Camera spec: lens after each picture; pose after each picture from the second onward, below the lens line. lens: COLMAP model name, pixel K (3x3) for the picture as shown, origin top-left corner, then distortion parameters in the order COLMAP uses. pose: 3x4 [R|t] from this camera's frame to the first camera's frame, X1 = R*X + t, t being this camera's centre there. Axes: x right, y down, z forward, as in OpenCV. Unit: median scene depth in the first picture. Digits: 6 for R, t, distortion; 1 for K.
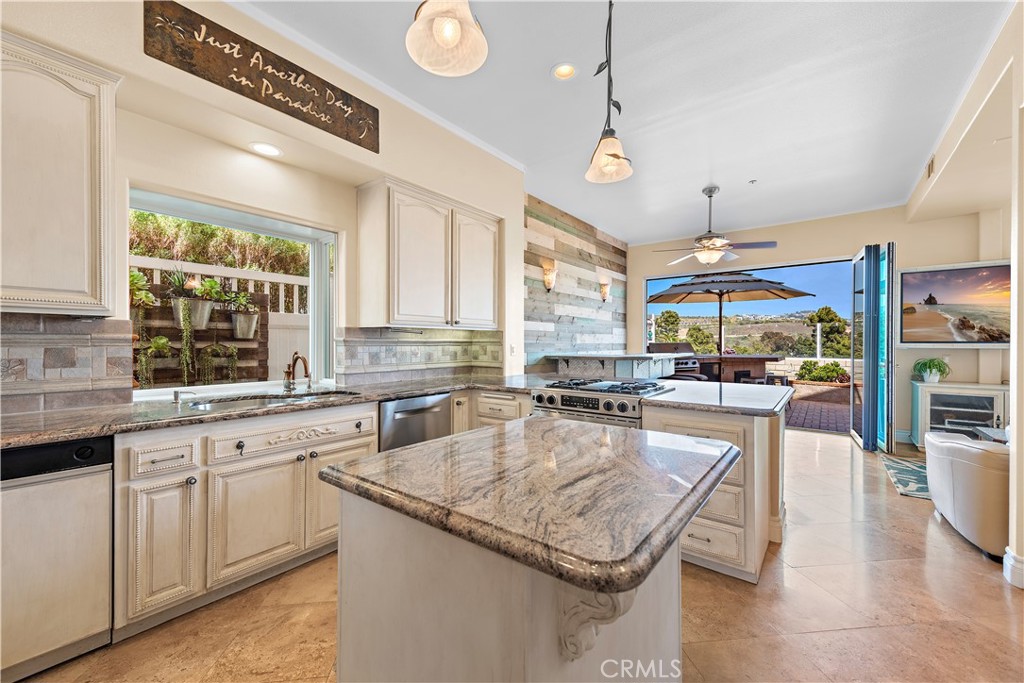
lens RADIAL K [[401.6, 0, 512.3], [0, 401.6, 344.5], [0, 0, 1]] dist [0.006785, -0.003731]
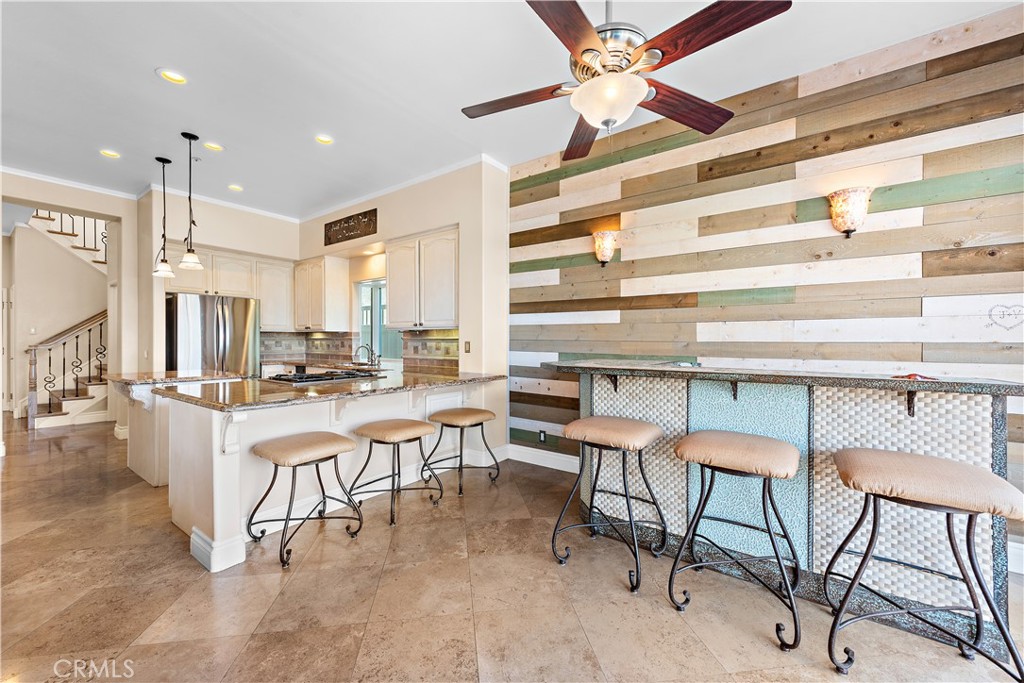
lens RADIAL K [[401.6, 0, 512.3], [0, 401.6, 344.5], [0, 0, 1]] dist [0.006785, -0.003731]
pose [[0.027394, 0.009100, -0.999583, 1.522852], [-0.006763, 0.999937, 0.008918, -0.003525], [0.999602, 0.006516, 0.027453, 1.620940]]
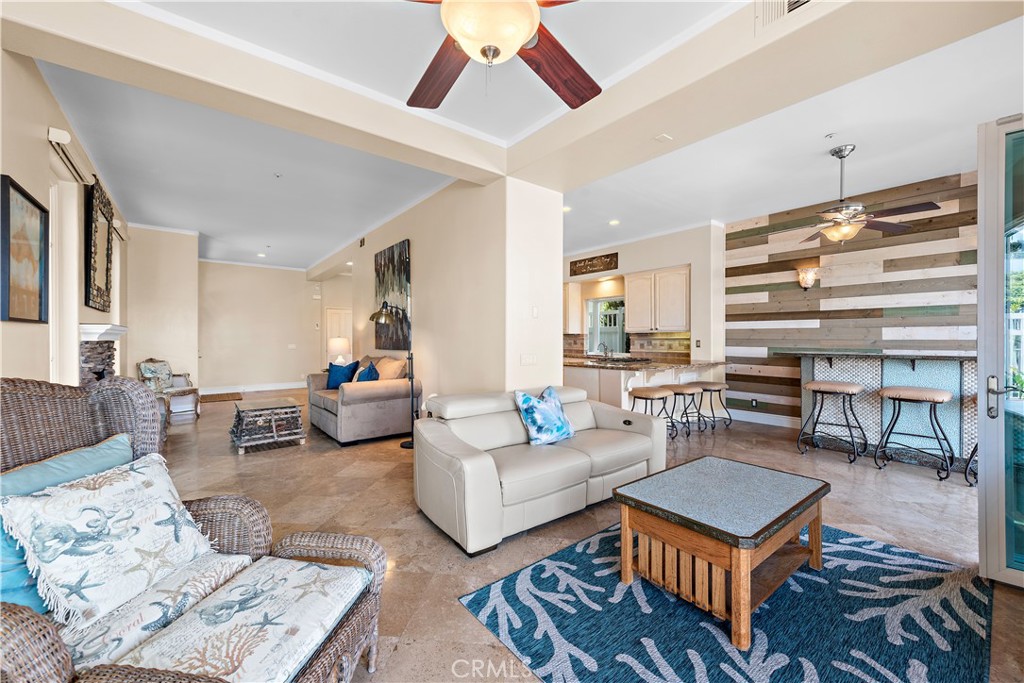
lens RADIAL K [[401.4, 0, 509.8], [0, 401.4, 342.0], [0, 0, 1]] dist [0.011079, -0.005786]
pose [[-0.245078, 0.004486, -0.969493, 2.549797], [-0.004511, 0.999973, 0.005768, 0.002122], [0.969493, 0.005787, -0.245051, 1.003703]]
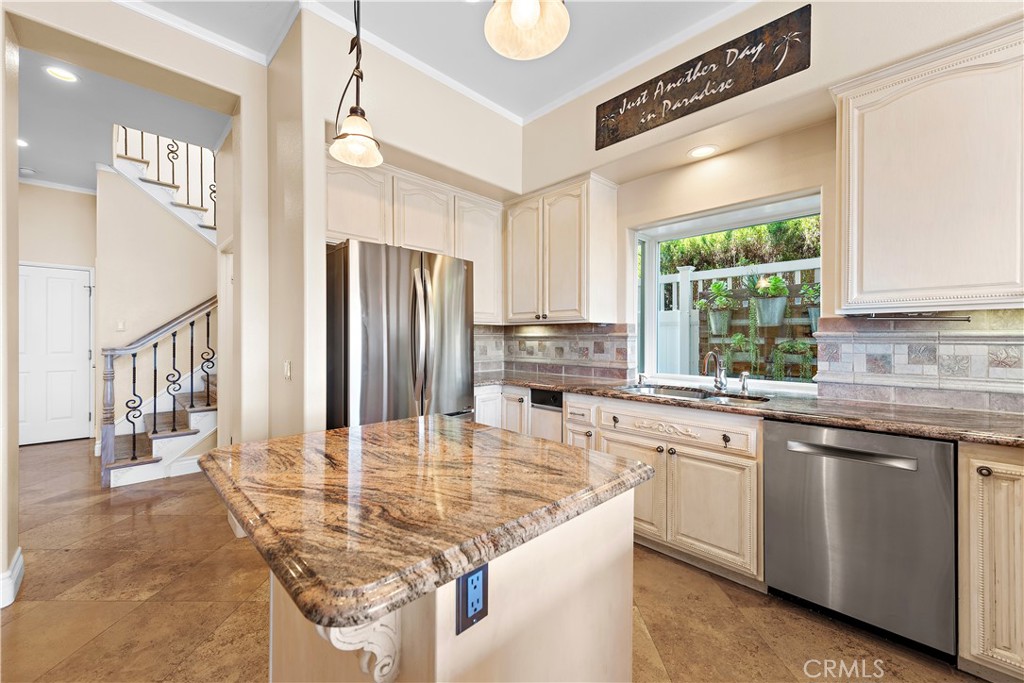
lens RADIAL K [[401.4, 0, 509.8], [0, 401.4, 342.0], [0, 0, 1]] dist [0.011079, -0.005786]
pose [[-0.134366, 0.008236, -0.990898, 0.452788], [-0.005184, 0.999946, 0.009015, -0.003008], [0.990918, 0.006348, -0.134316, 0.608518]]
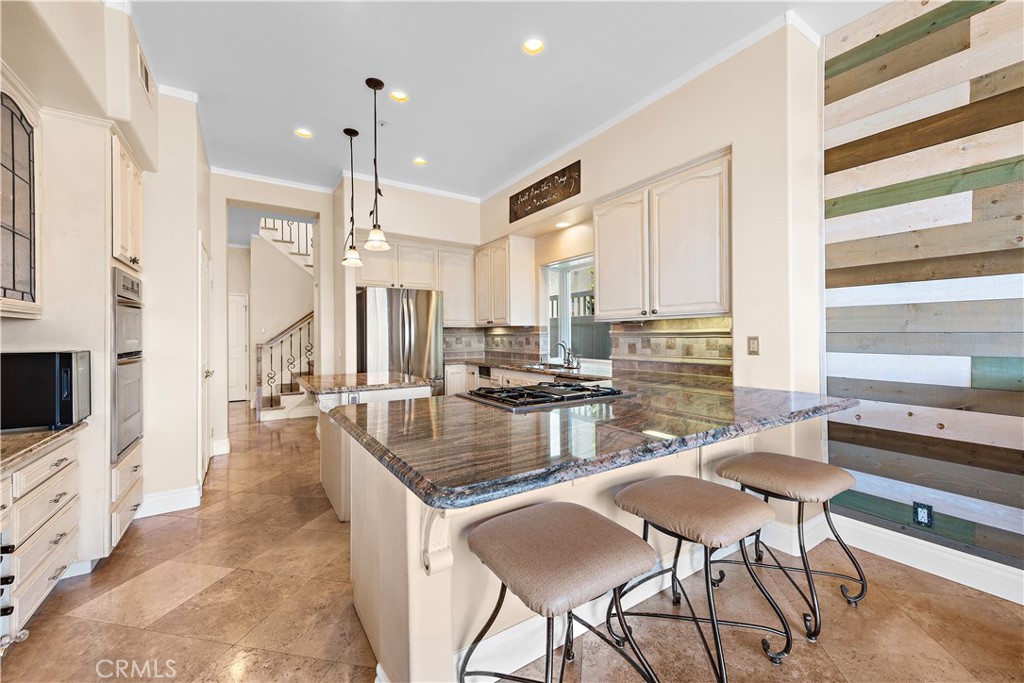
lens RADIAL K [[404.6, 0, 512.7], [0, 404.6, 337.8], [0, 0, 1]] dist [0.001627, -0.000191]
pose [[-0.326345, 0.007362, -0.945222, 1.051638], [0.004330, 0.999971, 0.006294, -0.005147], [0.945241, -0.002039, -0.326367, 1.278330]]
